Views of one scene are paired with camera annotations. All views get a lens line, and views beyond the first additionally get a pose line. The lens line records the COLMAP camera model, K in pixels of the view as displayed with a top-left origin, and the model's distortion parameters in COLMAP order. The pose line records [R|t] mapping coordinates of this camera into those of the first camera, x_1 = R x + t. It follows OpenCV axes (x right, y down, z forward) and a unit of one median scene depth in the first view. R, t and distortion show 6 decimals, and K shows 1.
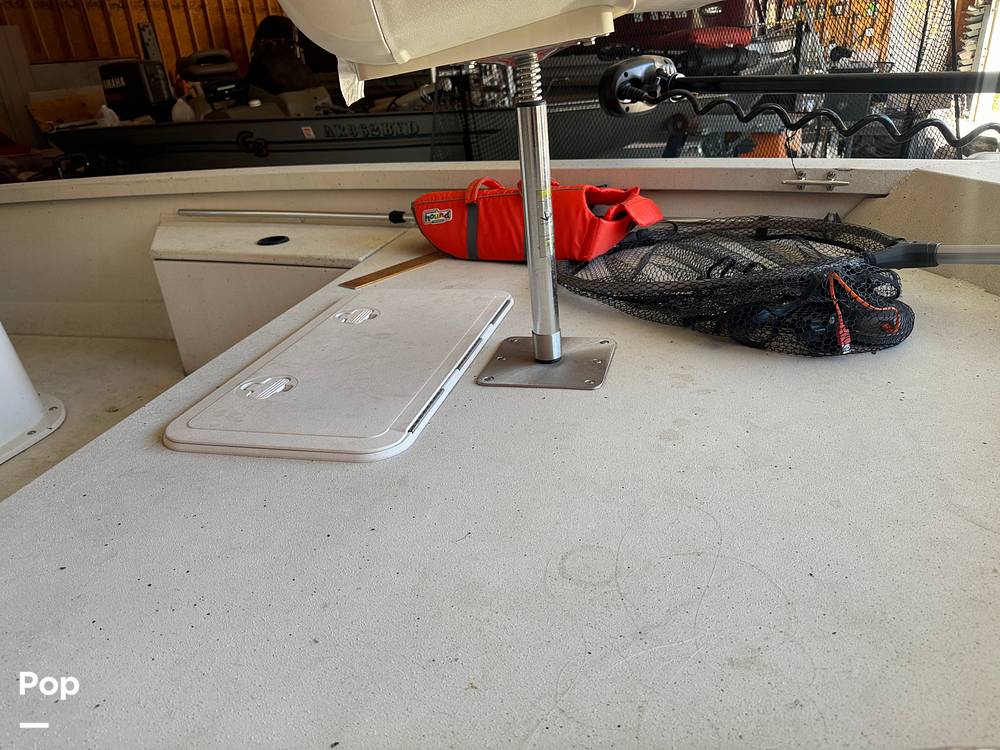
lens RADIAL K [[730.7, 0, 494.8], [0, 730.7, 369.6], [0, 0, 1]] dist [0.084250, -0.136020]
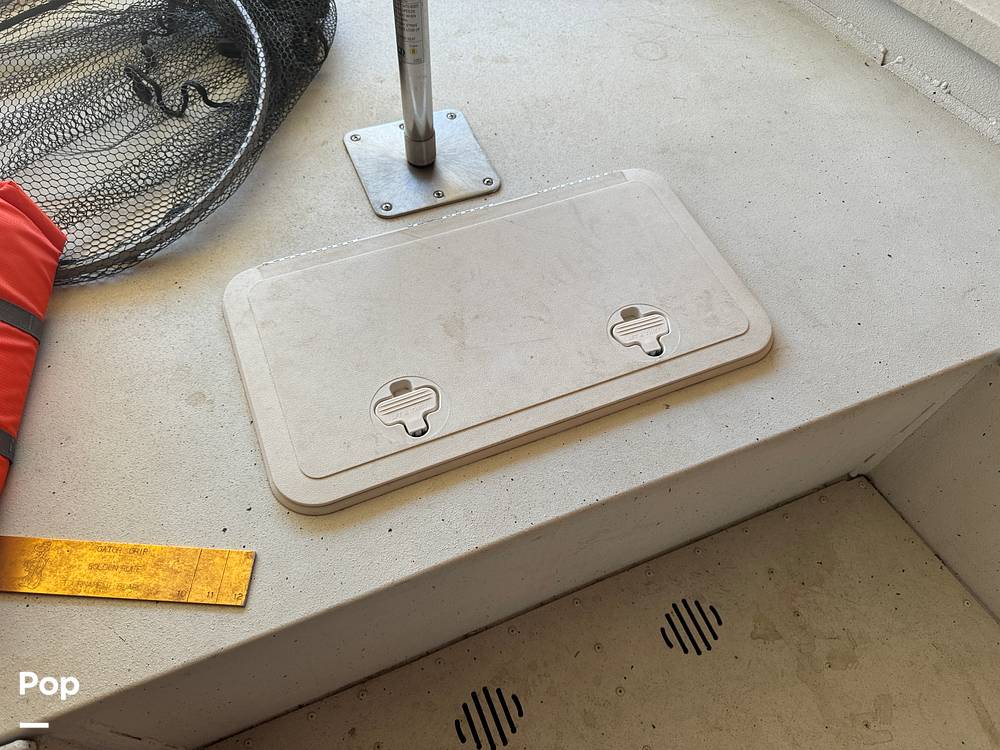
lens RADIAL K [[730.7, 0, 494.8], [0, 730.7, 369.6], [0, 0, 1]] dist [0.084250, -0.136020]
pose [[-0.613666, -0.626613, 0.480385, -0.586573], [0.329548, 0.349618, 0.877021, -0.692395], [-0.717504, 0.696508, -0.008049, 1.072428]]
